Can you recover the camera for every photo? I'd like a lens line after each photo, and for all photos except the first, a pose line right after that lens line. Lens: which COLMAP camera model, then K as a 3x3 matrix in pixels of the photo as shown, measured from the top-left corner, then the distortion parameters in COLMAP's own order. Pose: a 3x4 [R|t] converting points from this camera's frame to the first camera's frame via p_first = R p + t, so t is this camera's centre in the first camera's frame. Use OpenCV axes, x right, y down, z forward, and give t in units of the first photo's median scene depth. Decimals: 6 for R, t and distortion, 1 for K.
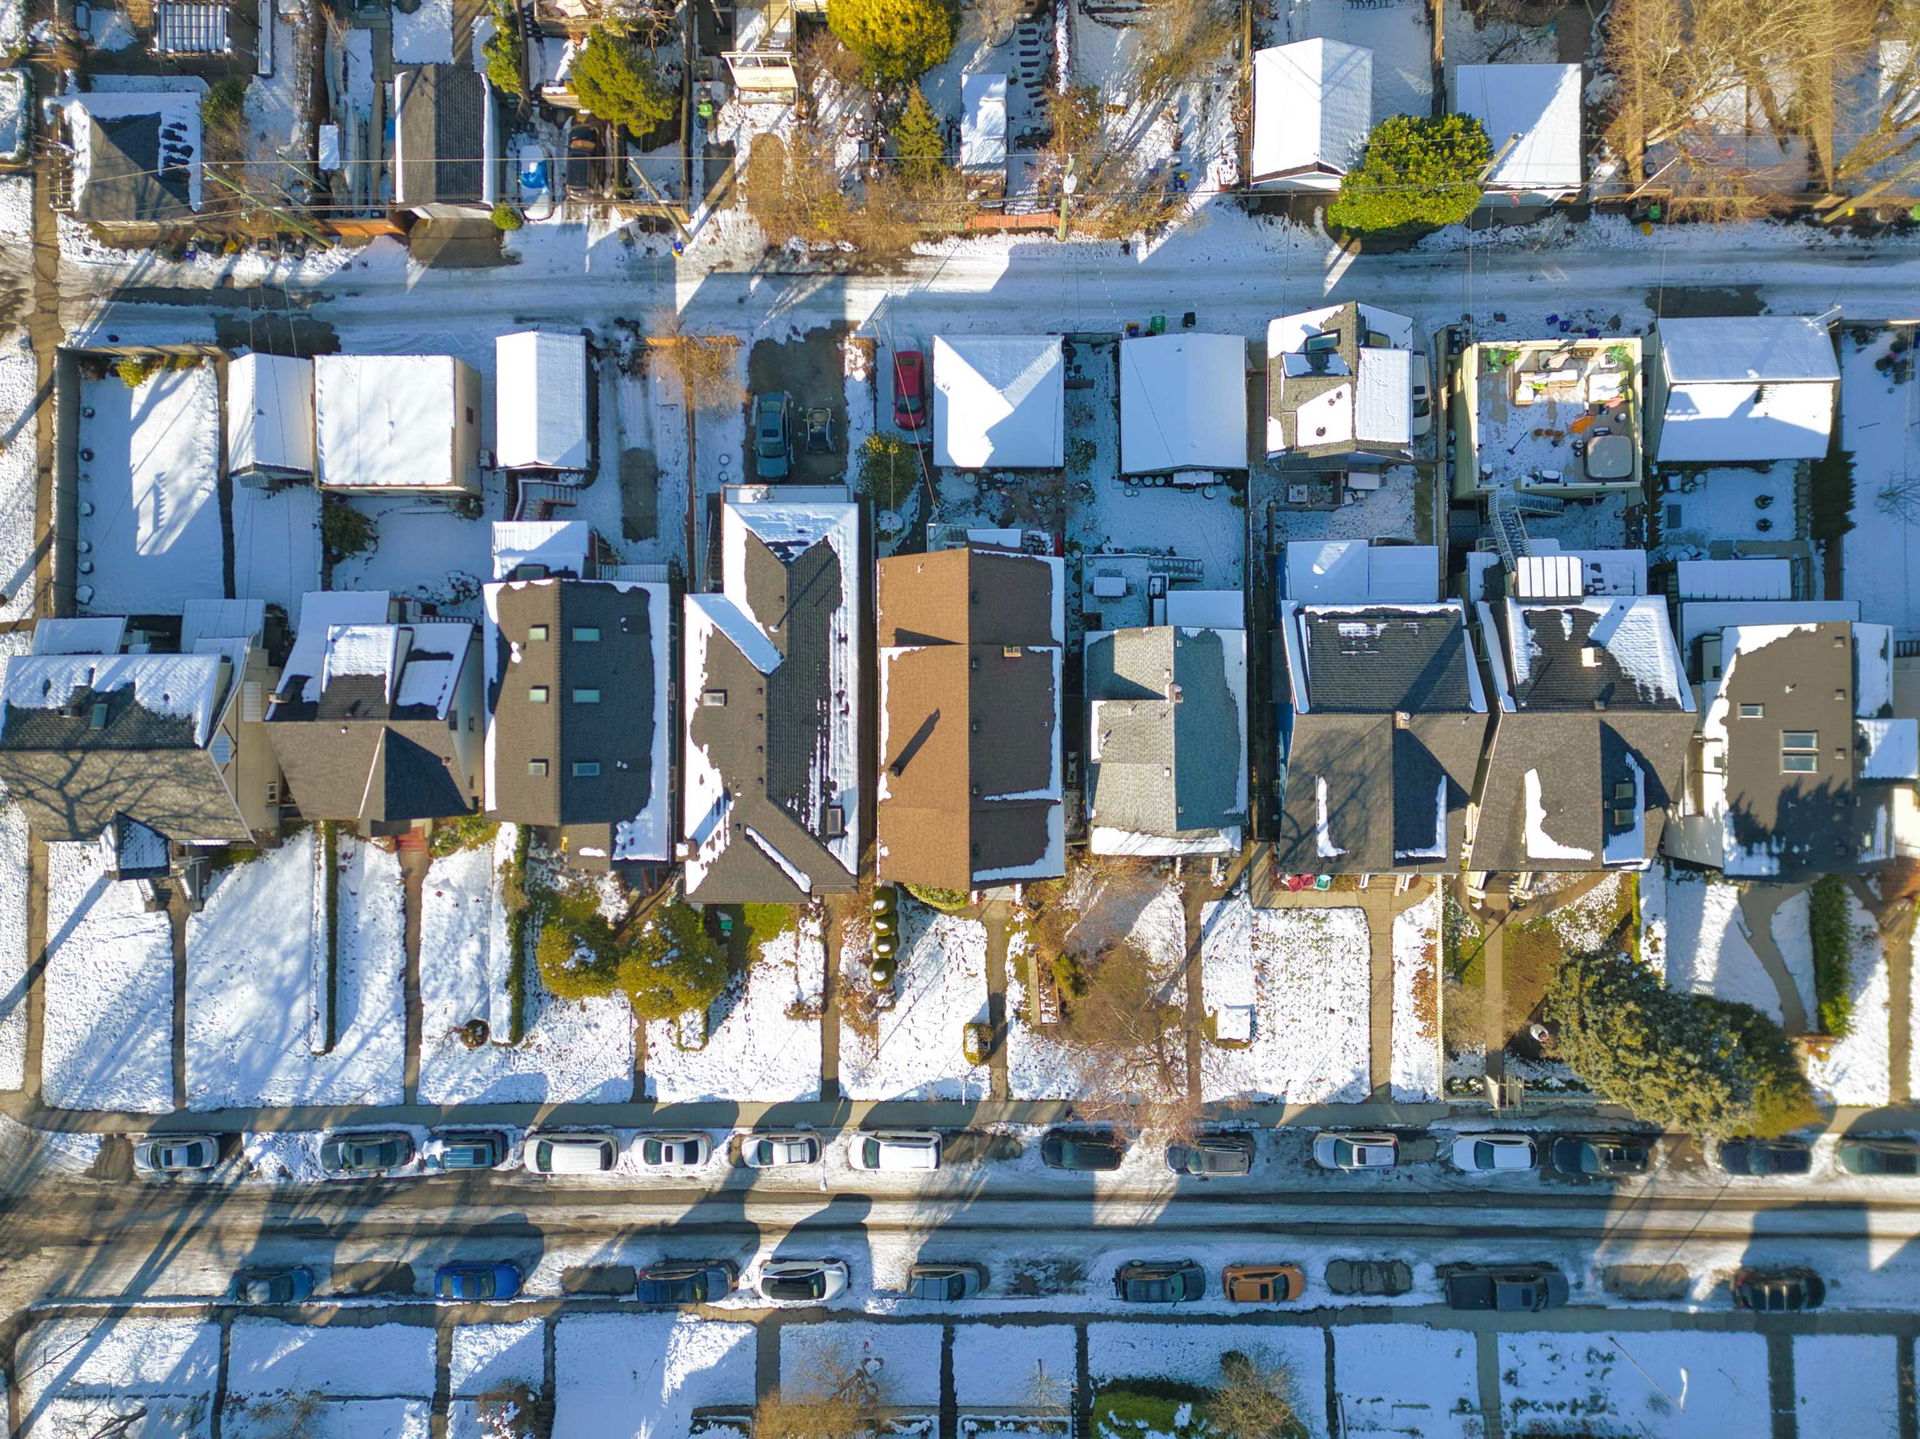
lens RADIAL K [[1367.9, 0, 966.9], [0, 1367.9, 702.4], [0, 0, 1]] dist [0.040560, -0.021378]
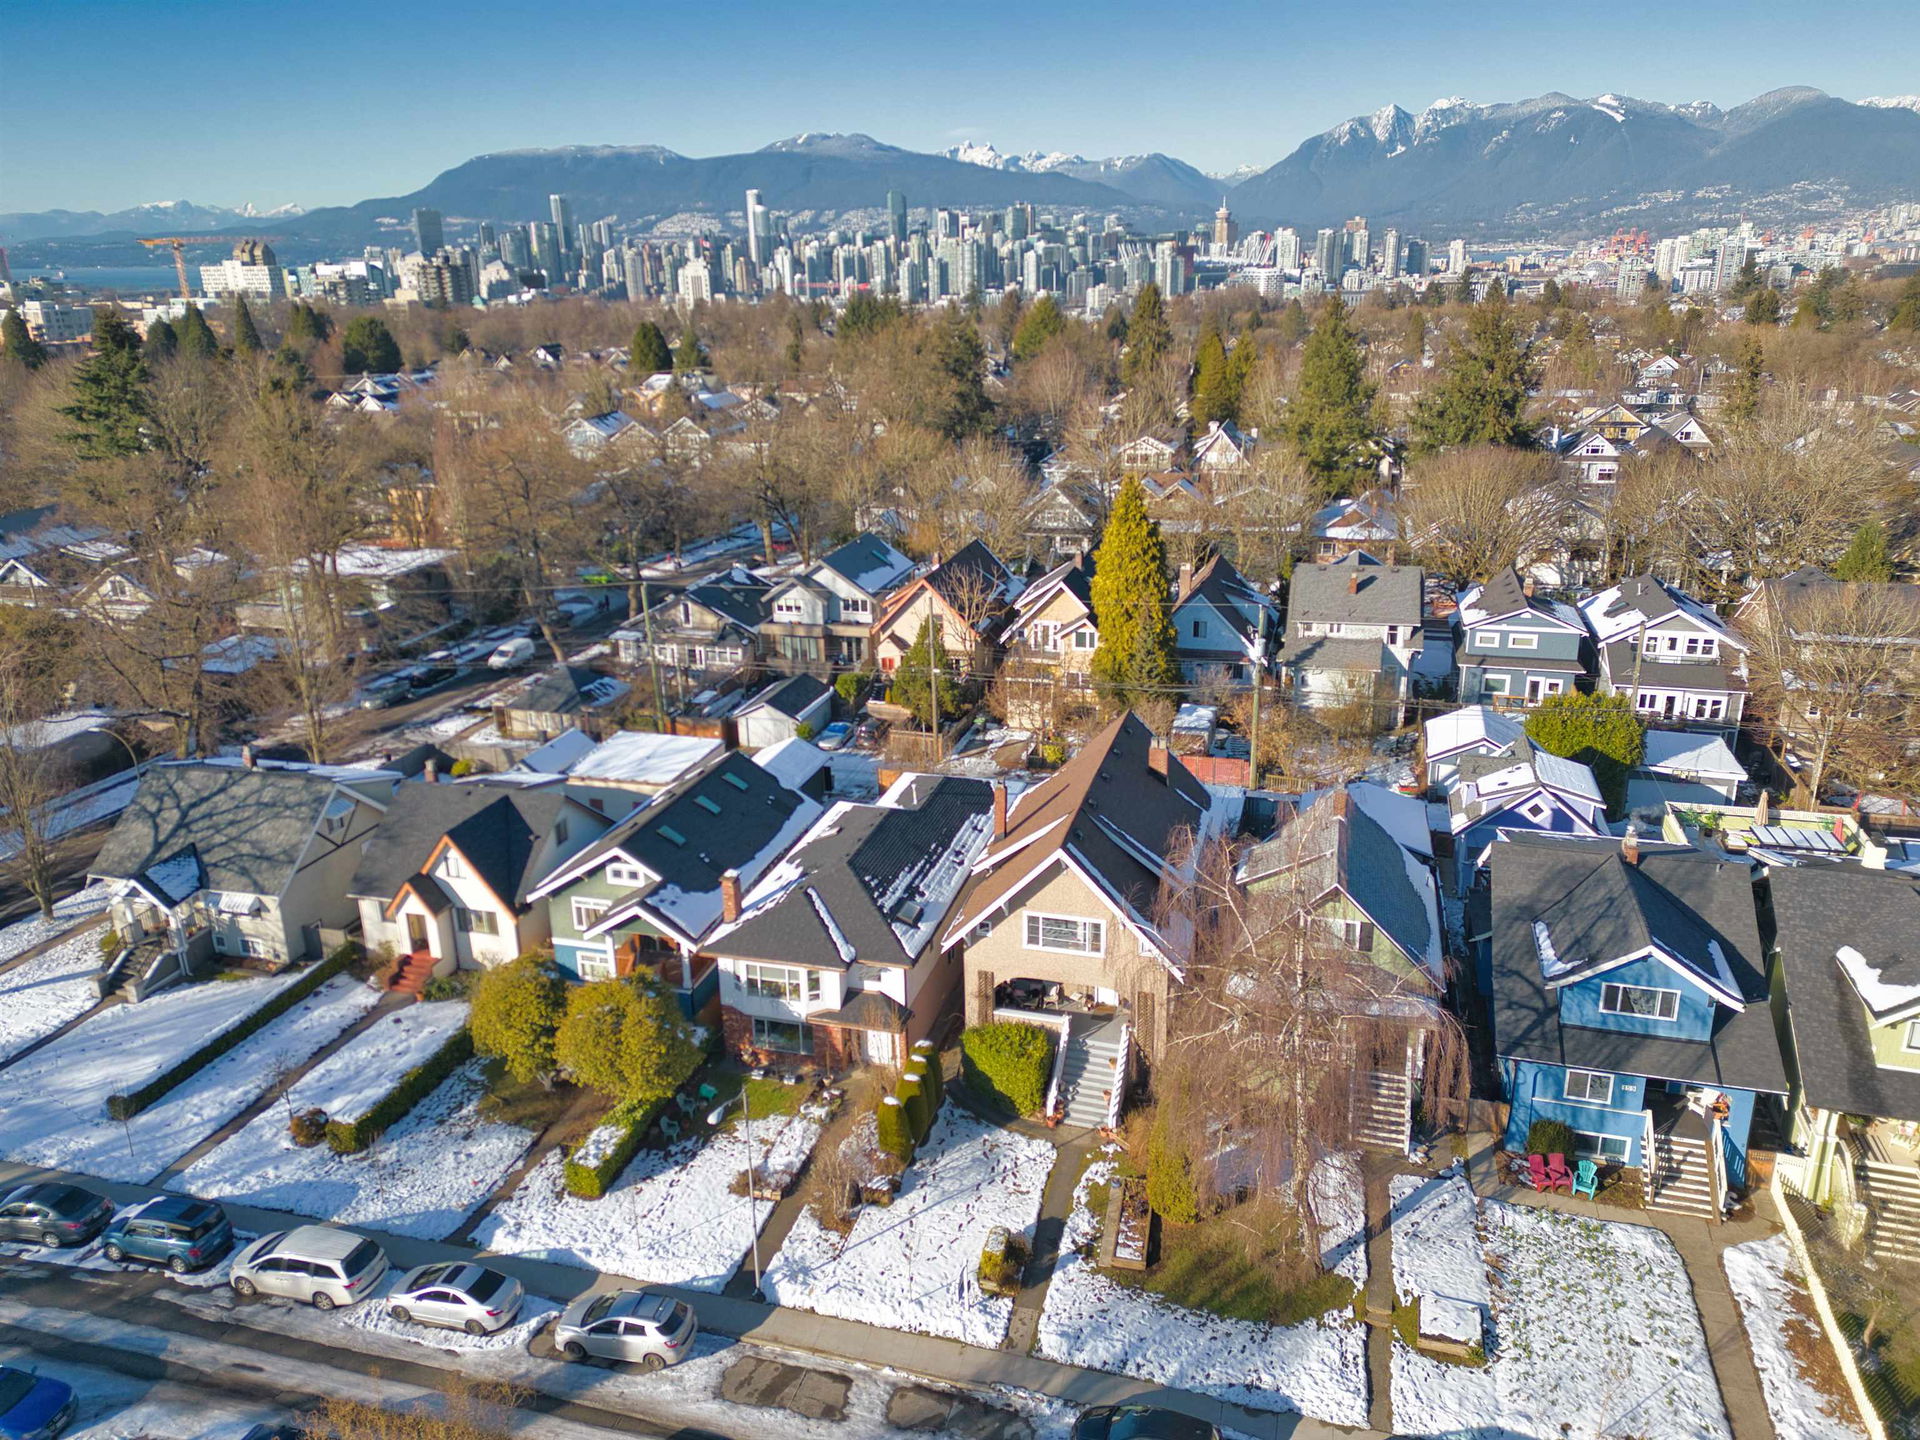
lens RADIAL K [[1367.9, 0, 958.6], [0, 1367.9, 710.8], [0, 0, 1]] dist [0.040560, -0.021378]
pose [[0.960566, 0.090865, -0.262785, 0.125876], [-0.278050, 0.312000, -0.908484, 0.728658], [-0.000561, 0.945727, 0.324962, 0.575018]]
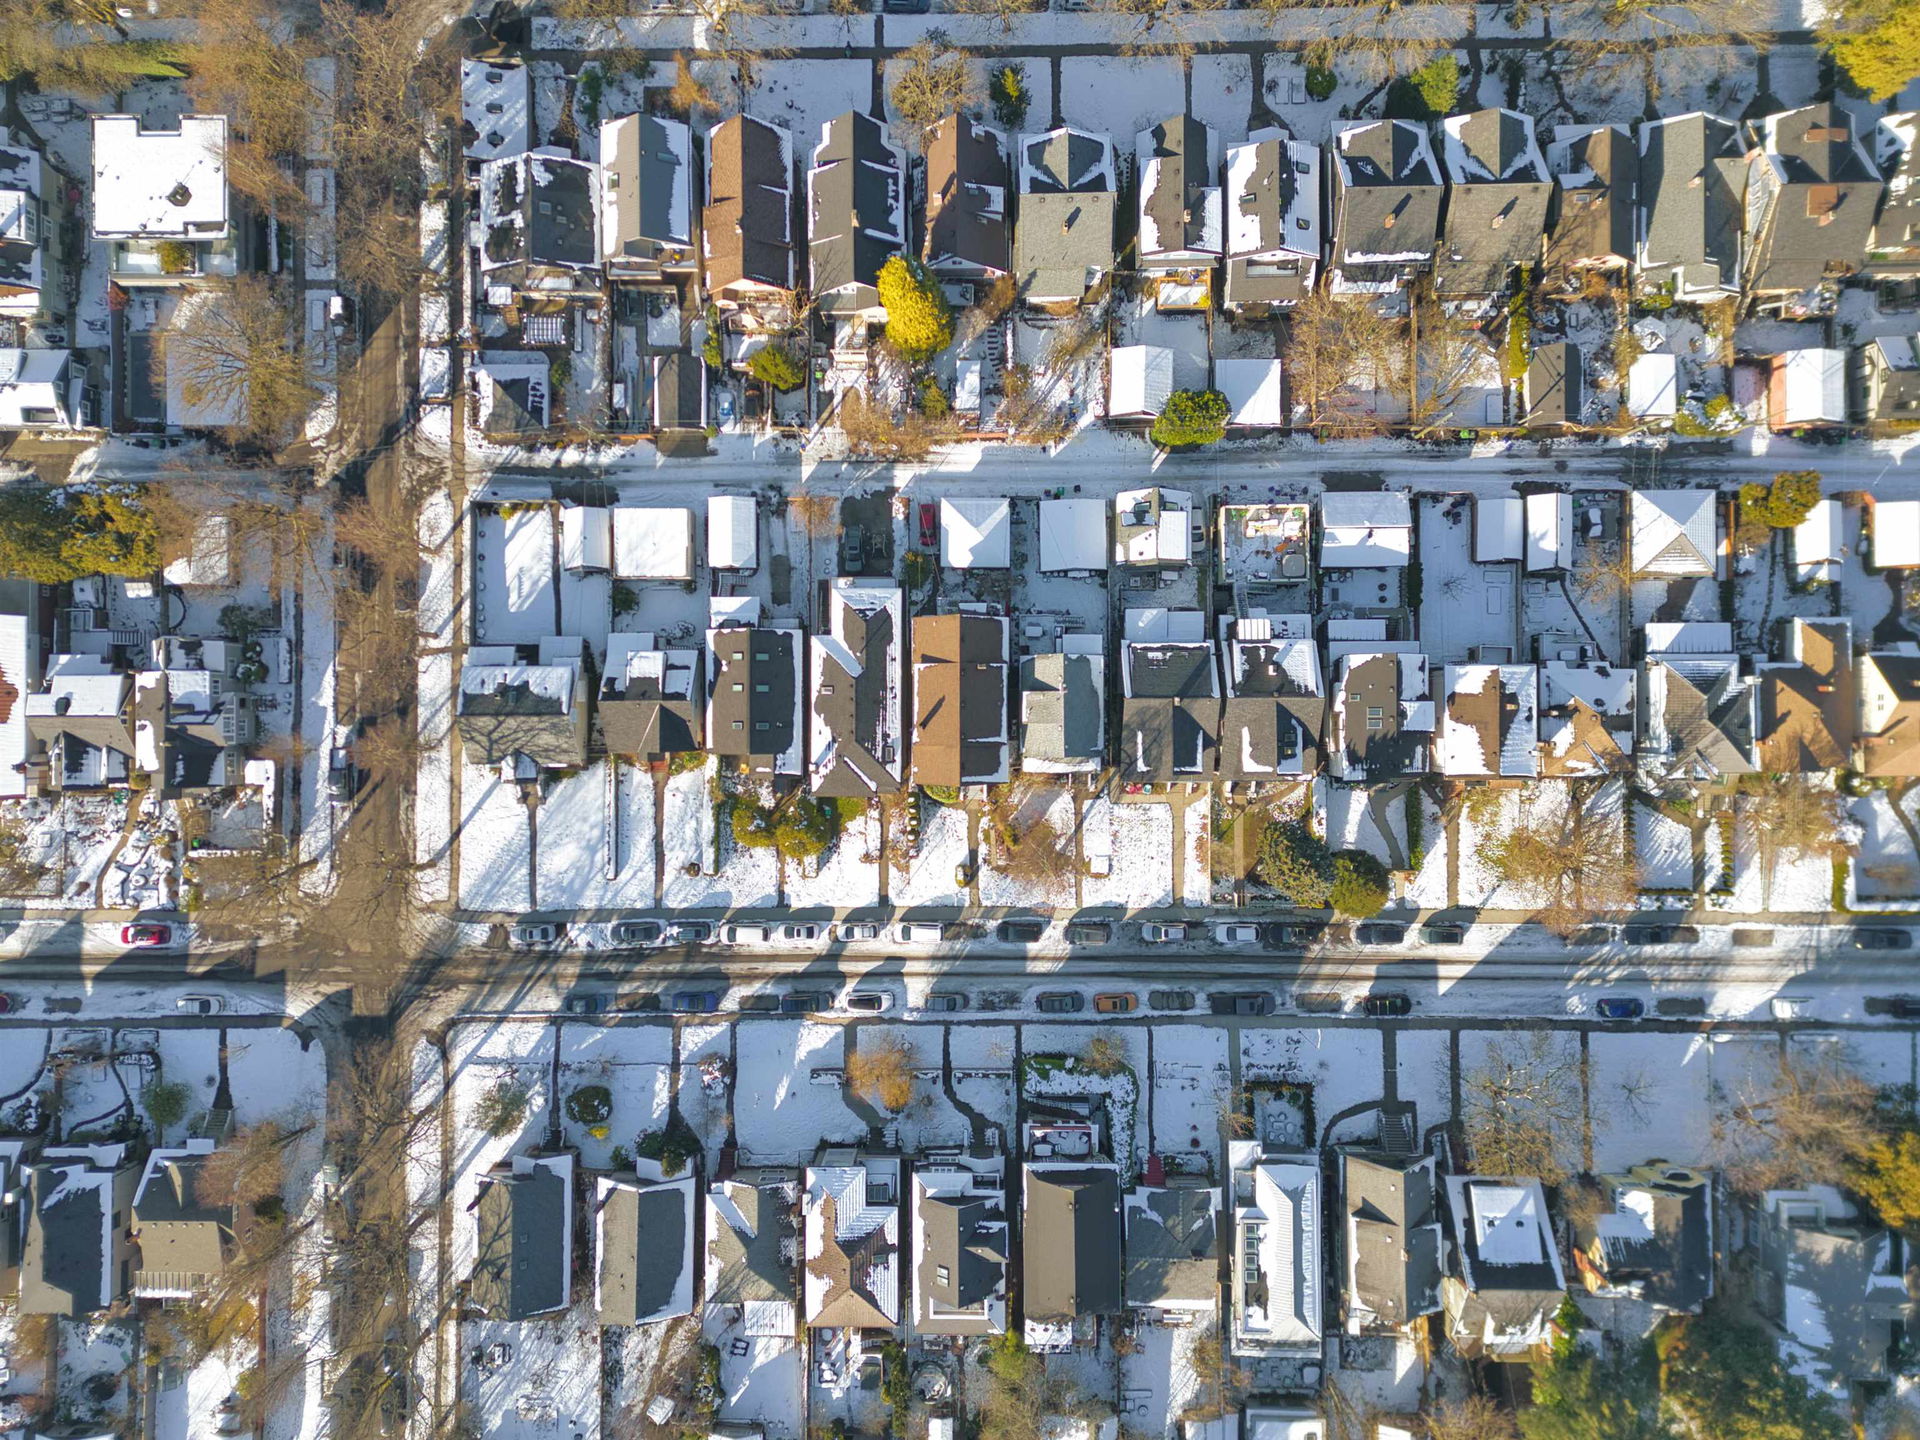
lens RADIAL K [[1367.9, 0, 953.8], [0, 1367.9, 722.3], [0, 0, 1]] dist [0.040560, -0.021378]
pose [[0.999994, 0.002779, 0.002080, -0.009482], [-0.002803, 0.999925, 0.011901, 0.017953], [-0.002046, -0.011907, 0.999927, -0.861361]]
